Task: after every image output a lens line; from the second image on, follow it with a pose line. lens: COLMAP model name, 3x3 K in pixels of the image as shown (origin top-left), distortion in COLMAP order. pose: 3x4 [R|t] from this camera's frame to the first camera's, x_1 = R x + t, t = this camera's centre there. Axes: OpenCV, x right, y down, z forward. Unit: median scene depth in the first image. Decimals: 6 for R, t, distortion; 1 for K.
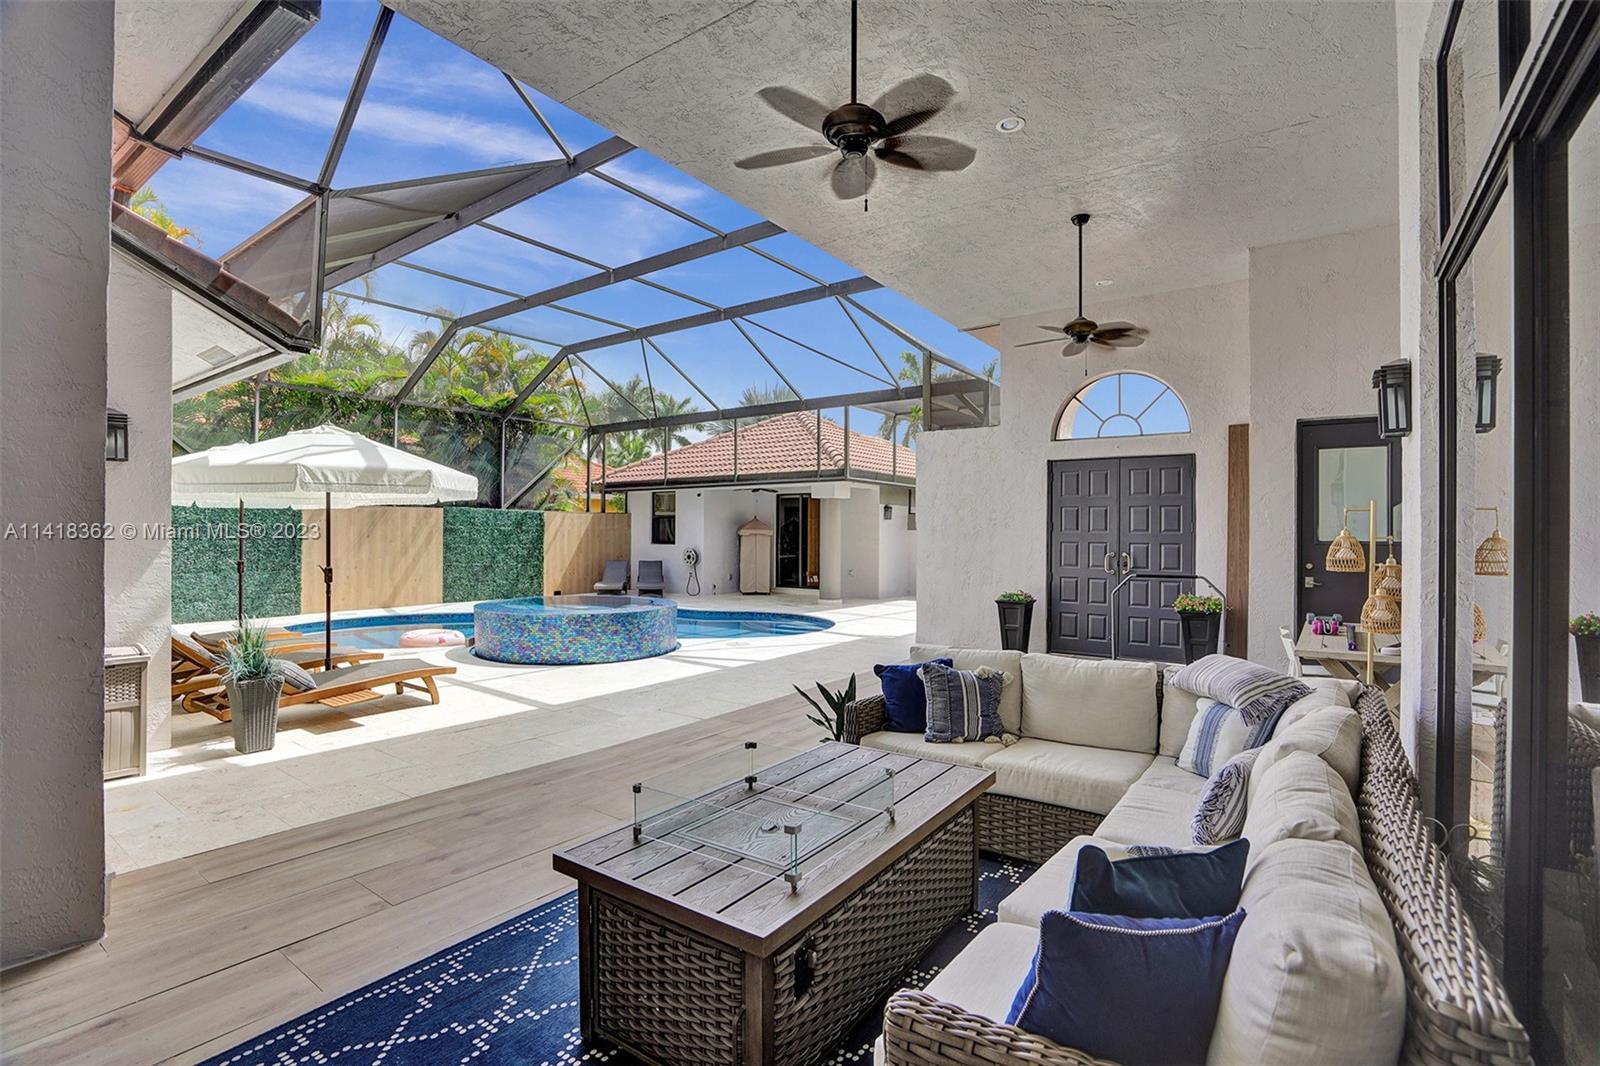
lens RADIAL K [[736.5, 0, 803.5], [0, 736.5, 532.1], [0, 0, 1]] dist [0.000383, 0.000079]
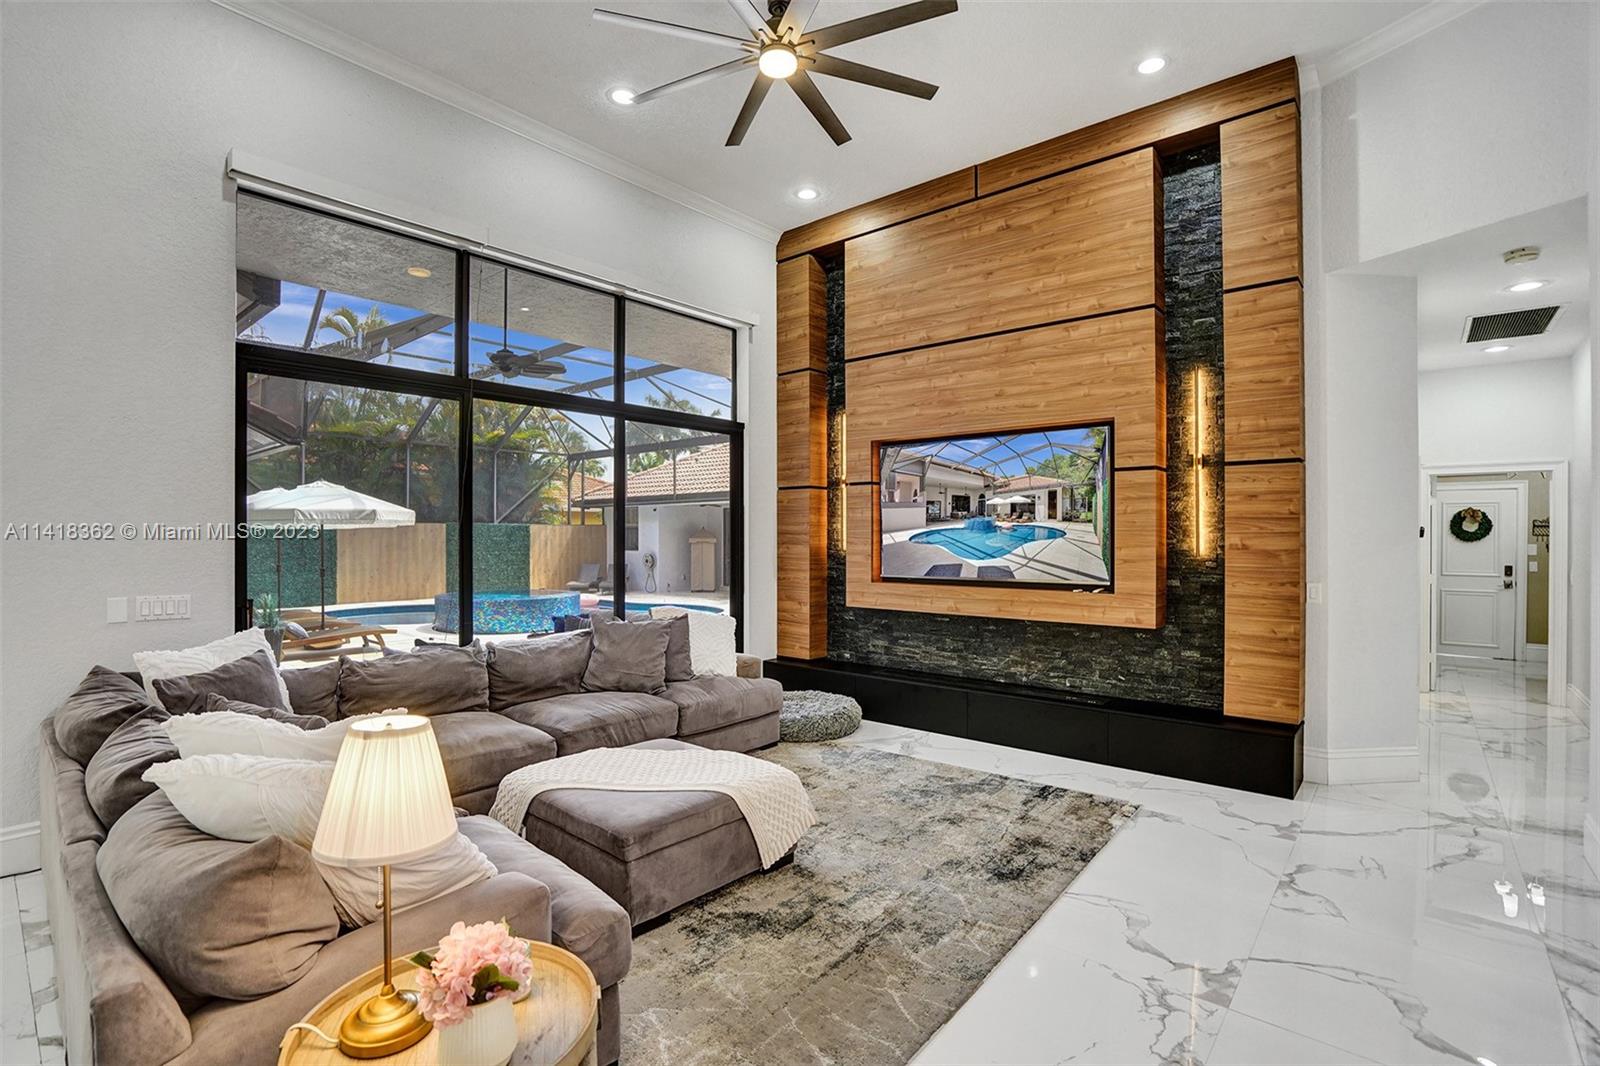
lens RADIAL K [[736.5, 0, 795.1], [0, 736.5, 539.3], [0, 0, 1]] dist [0.000383, 0.000079]
pose [[0.996031, -0.006262, -0.088791, 0.245182], [0.006744, 0.999964, 0.005136, -0.007887], [0.088755, -0.005714, 0.996037, -0.239497]]
